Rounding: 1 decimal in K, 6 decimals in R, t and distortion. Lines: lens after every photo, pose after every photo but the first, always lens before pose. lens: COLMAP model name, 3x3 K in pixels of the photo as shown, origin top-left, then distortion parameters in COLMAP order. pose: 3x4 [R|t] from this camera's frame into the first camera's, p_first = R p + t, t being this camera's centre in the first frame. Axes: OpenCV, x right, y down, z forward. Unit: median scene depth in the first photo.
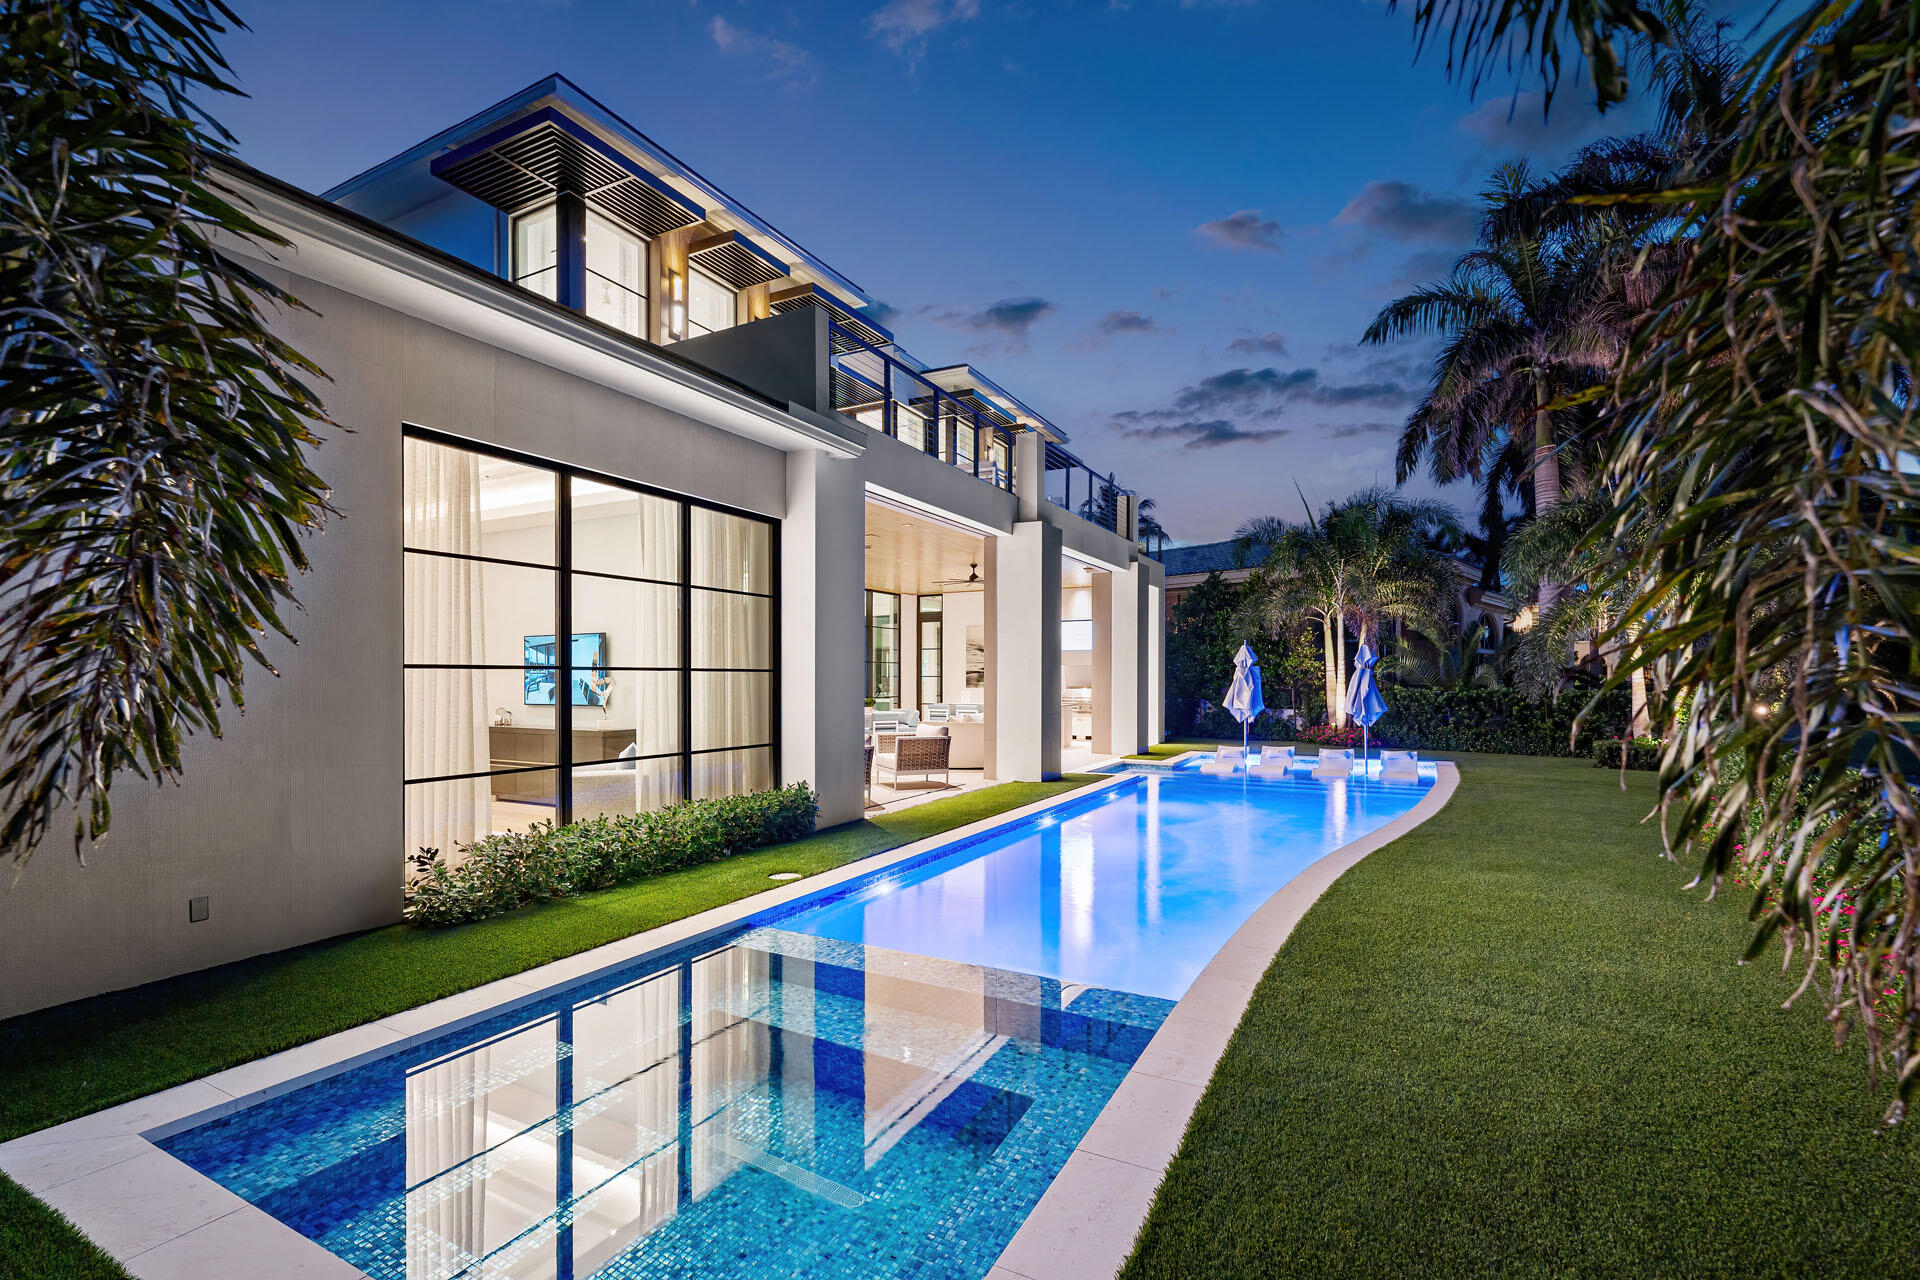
lens RADIAL K [[844.5, 0, 958.2], [0, 844.5, 686.6], [0, 0, 1]] dist [-0.000521, -0.000067]
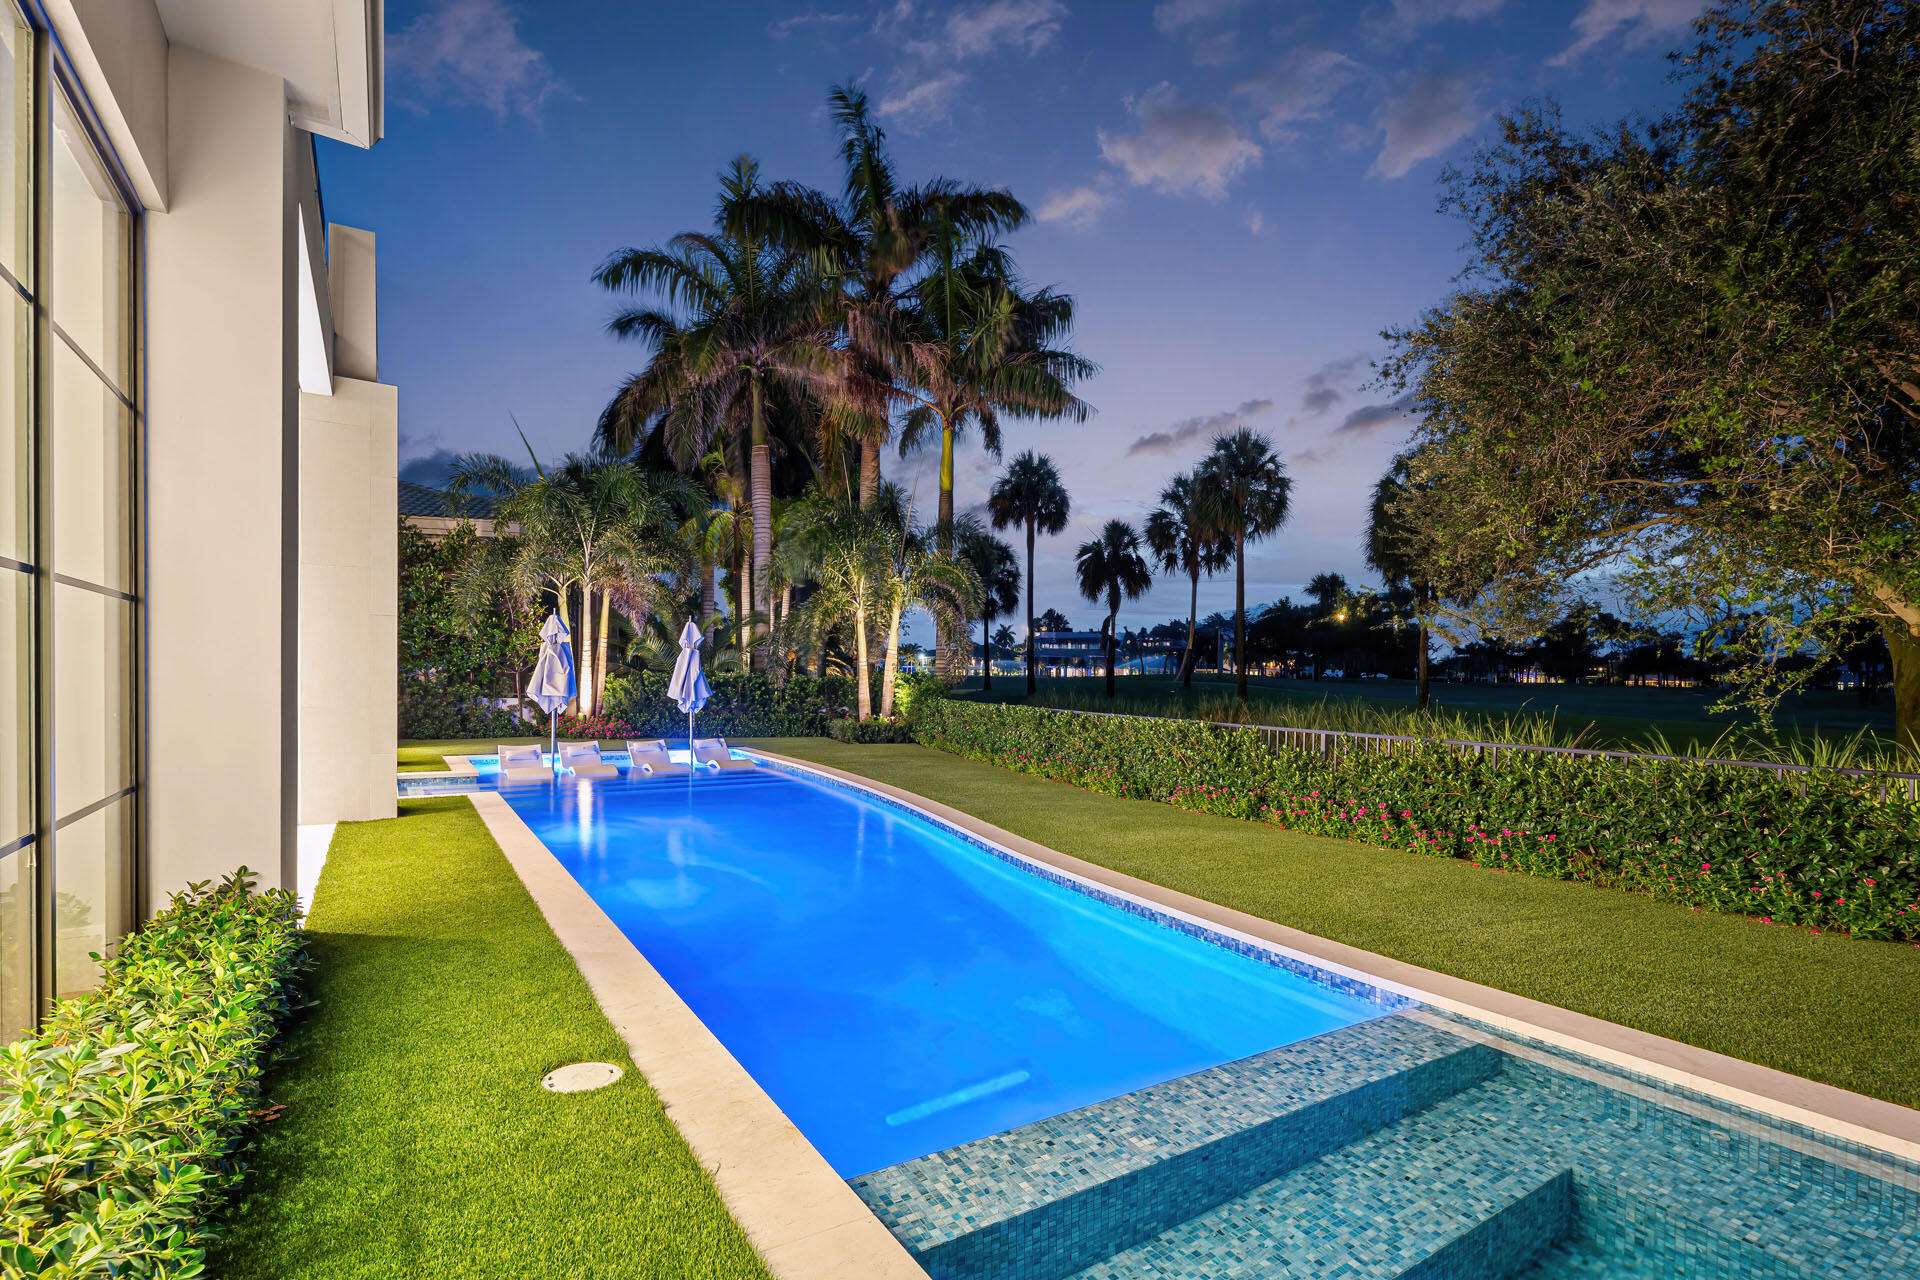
lens RADIAL K [[915.6, 0, 957.7], [0, 915.6, 686.3], [0, 0, 1]] dist [-0.000681, -0.000072]
pose [[0.496765, -0.003371, 0.867879, -0.198675], [-0.004341, 0.999970, 0.006369, 0.009546], [-0.867874, -0.006932, 0.496735, 0.236935]]
